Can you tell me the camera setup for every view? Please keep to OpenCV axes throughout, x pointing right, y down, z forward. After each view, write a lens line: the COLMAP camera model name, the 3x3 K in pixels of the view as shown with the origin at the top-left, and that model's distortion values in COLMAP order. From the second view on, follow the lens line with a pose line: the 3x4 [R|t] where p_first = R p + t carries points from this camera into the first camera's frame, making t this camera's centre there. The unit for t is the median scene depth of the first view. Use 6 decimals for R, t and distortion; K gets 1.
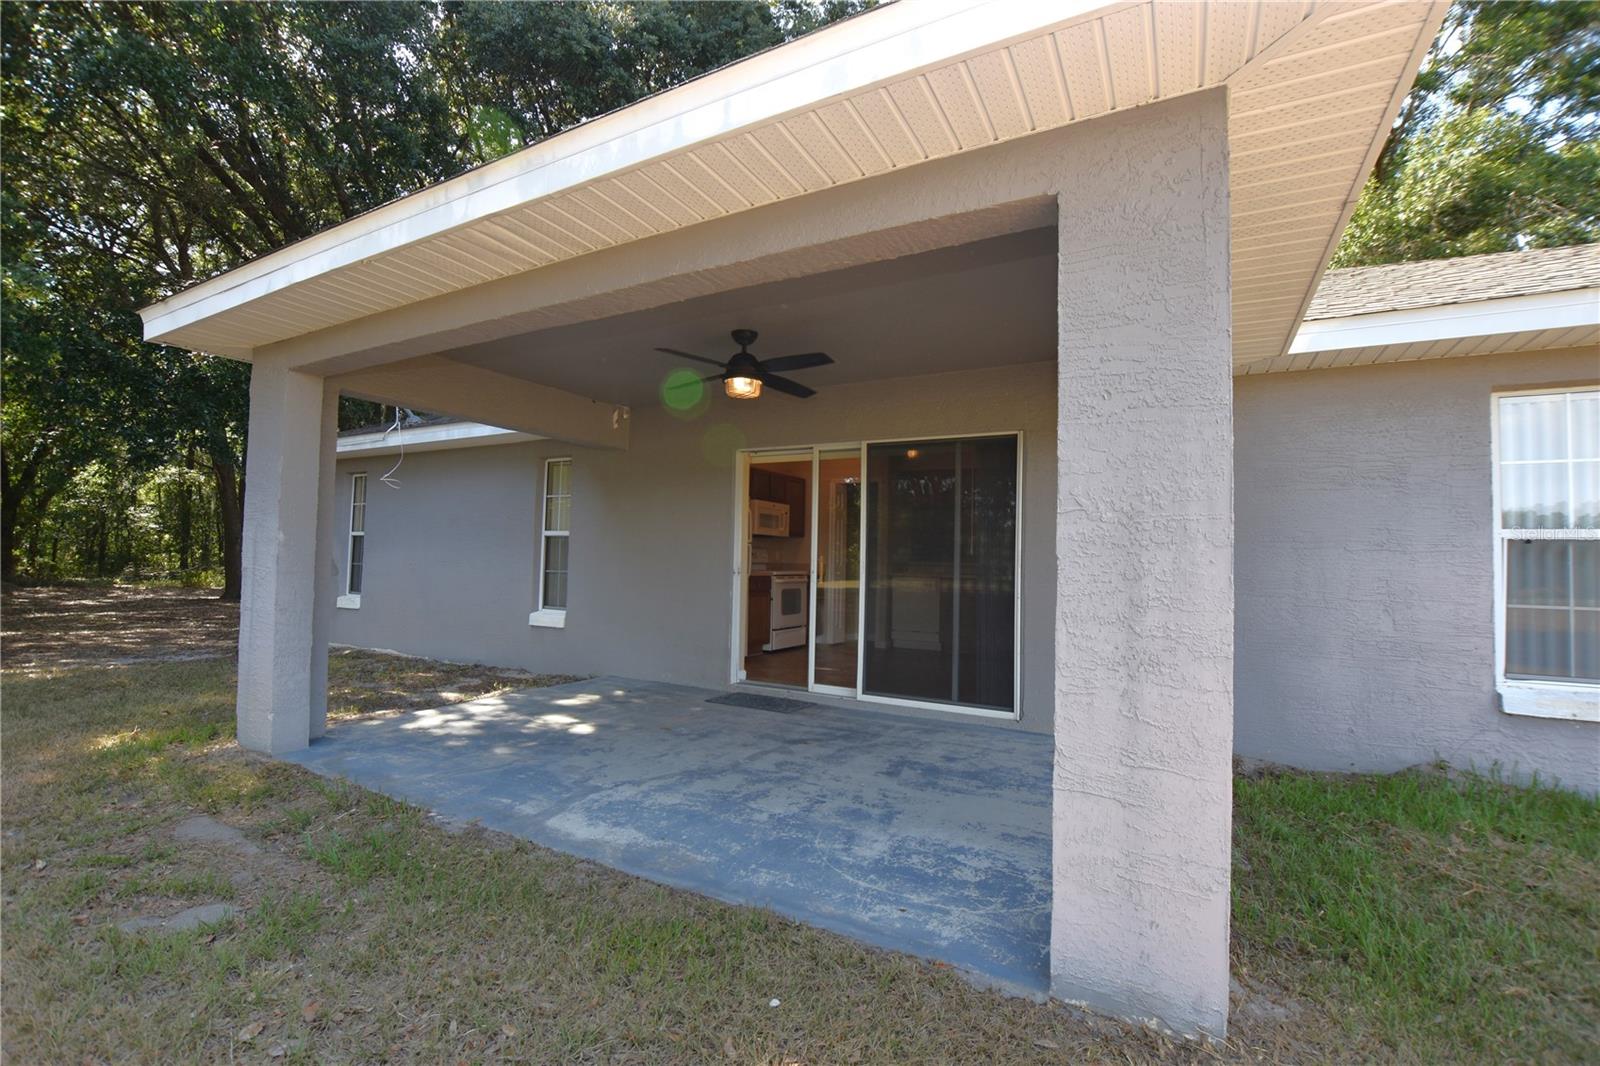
lens RADIAL K [[713.1, 0, 795.2], [0, 713.1, 534.2], [0, 0, 1]] dist [-0.020955, 0.000850]
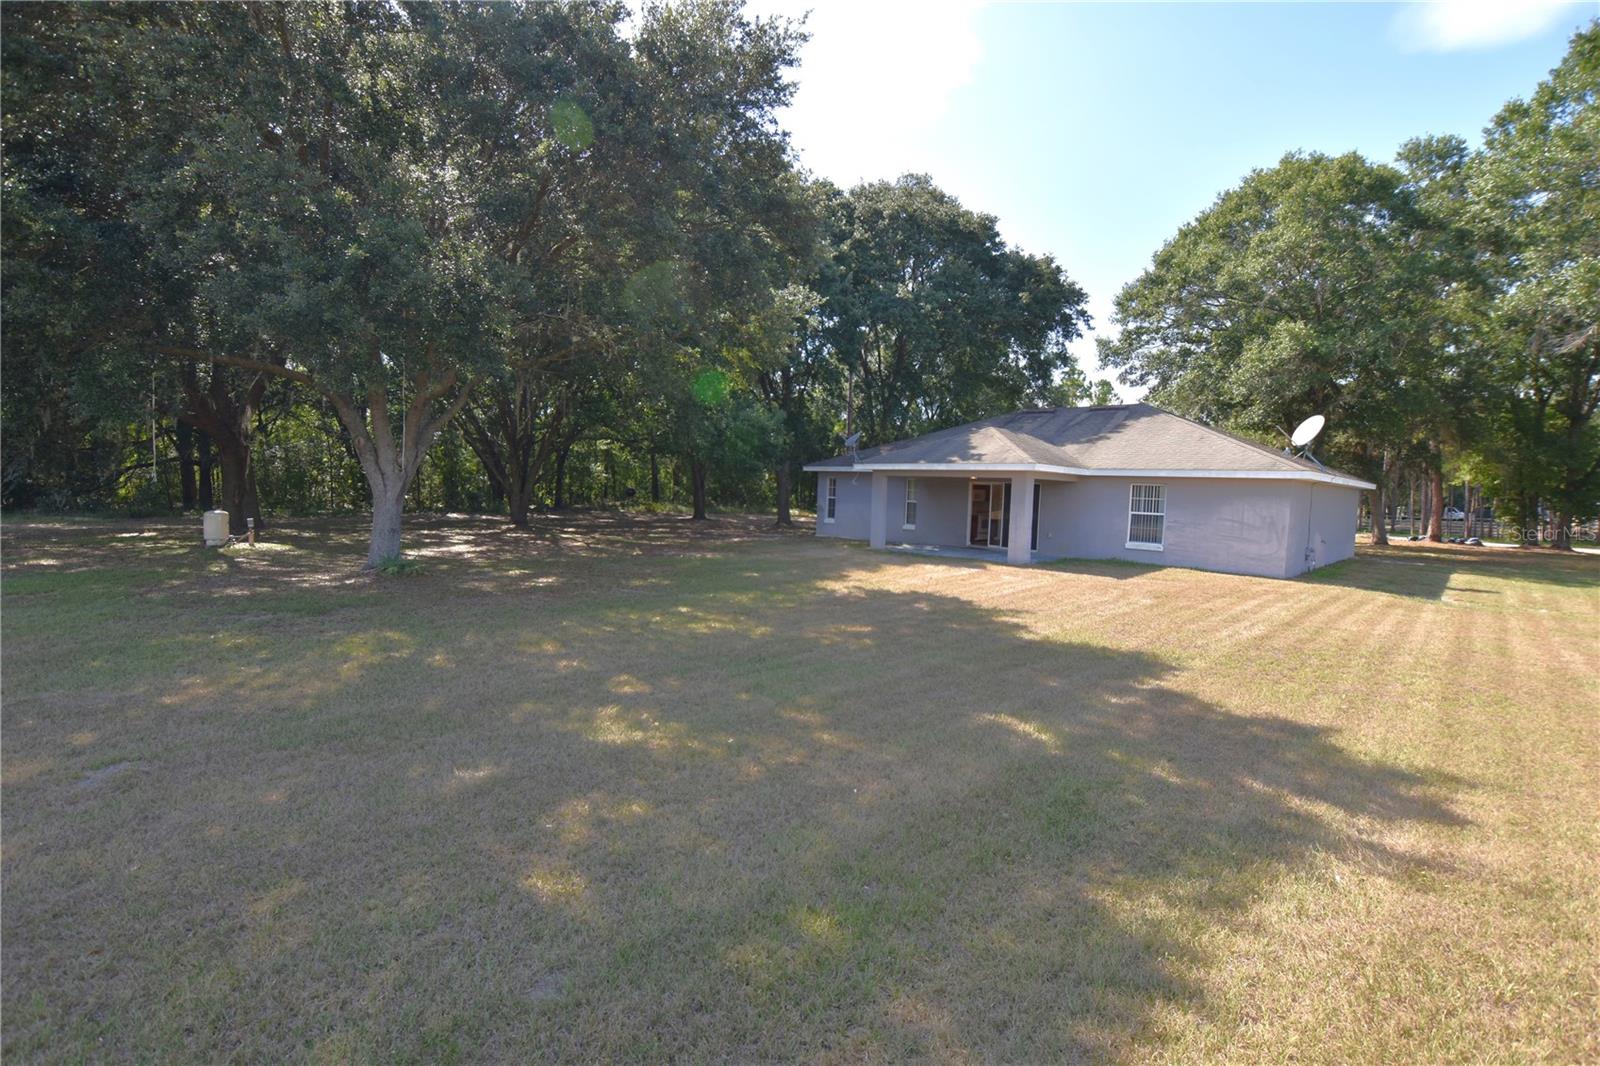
lens RADIAL K [[713.1, 0, 795.2], [0, 713.1, 534.2], [0, 0, 1]] dist [-0.020955, 0.000850]
pose [[0.961053, 0.030490, -0.274676, 0.059825], [-0.003046, 0.995004, 0.099790, -0.182986], [0.276347, -0.095067, 0.956345, -2.381907]]
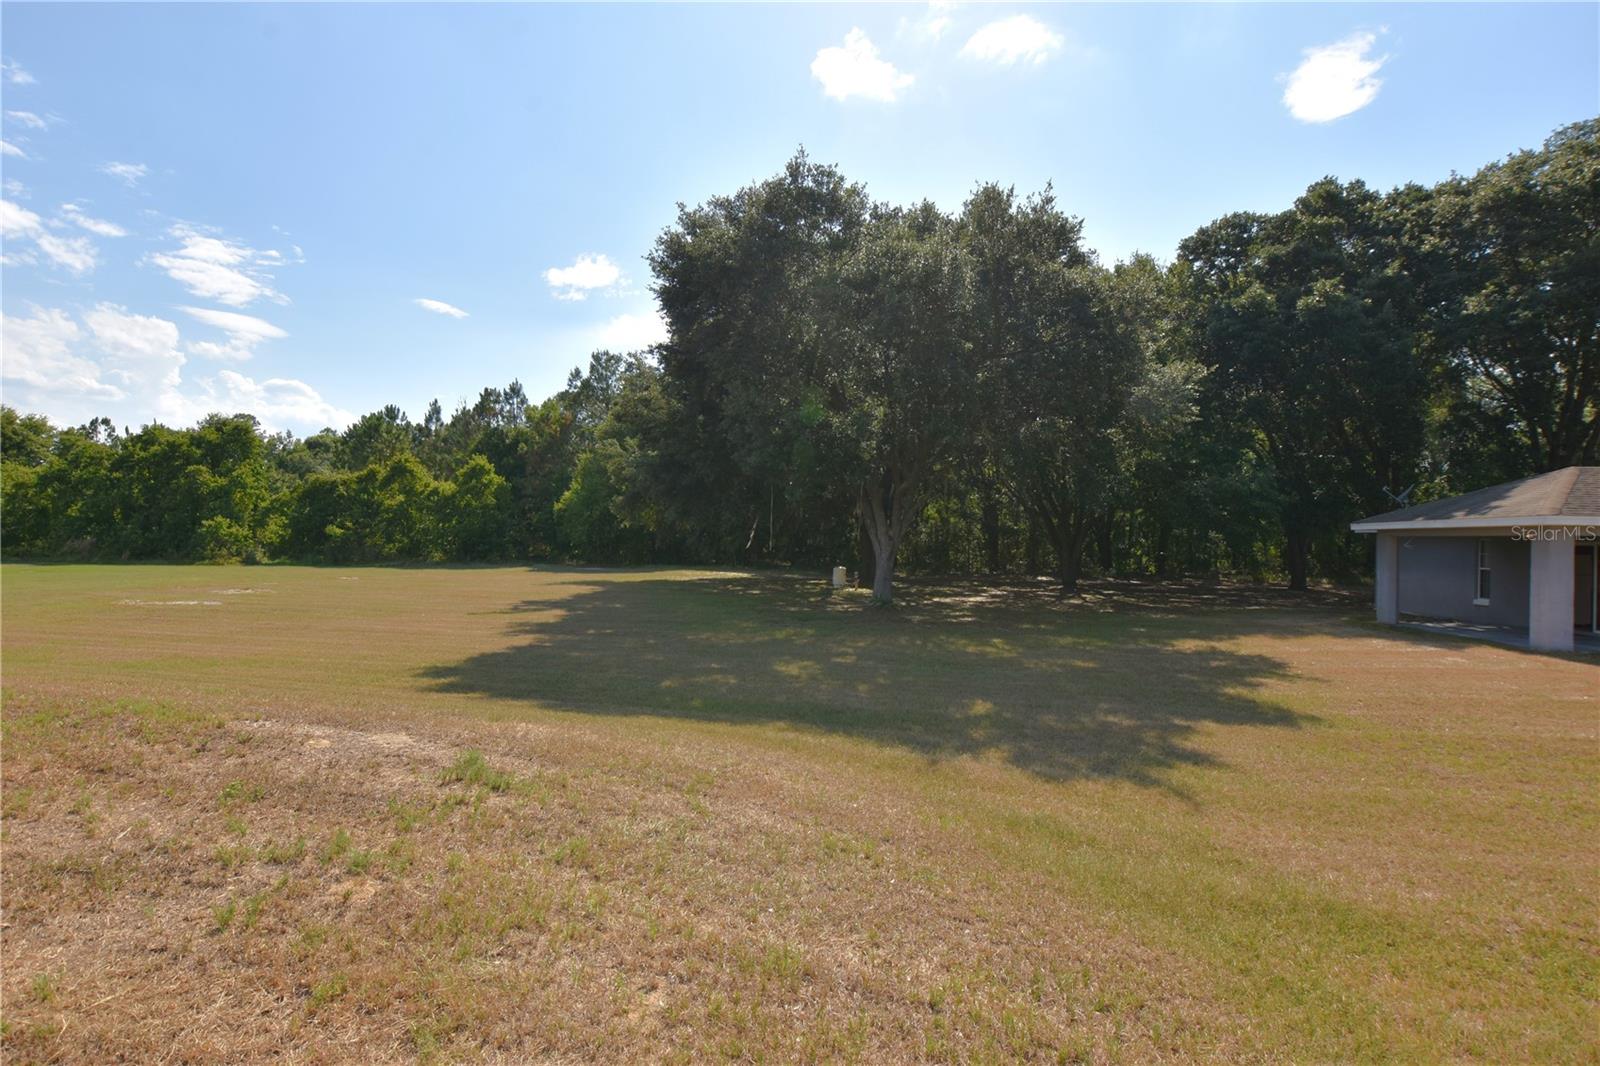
lens RADIAL K [[713.1, 0, 795.2], [0, 713.1, 534.2], [0, 0, 1]] dist [-0.020955, 0.000850]
pose [[0.360890, -0.017283, -0.932448, 1.131040], [0.023324, 0.999683, -0.009501, -0.163517], [0.932317, -0.018320, 0.361178, -2.247319]]
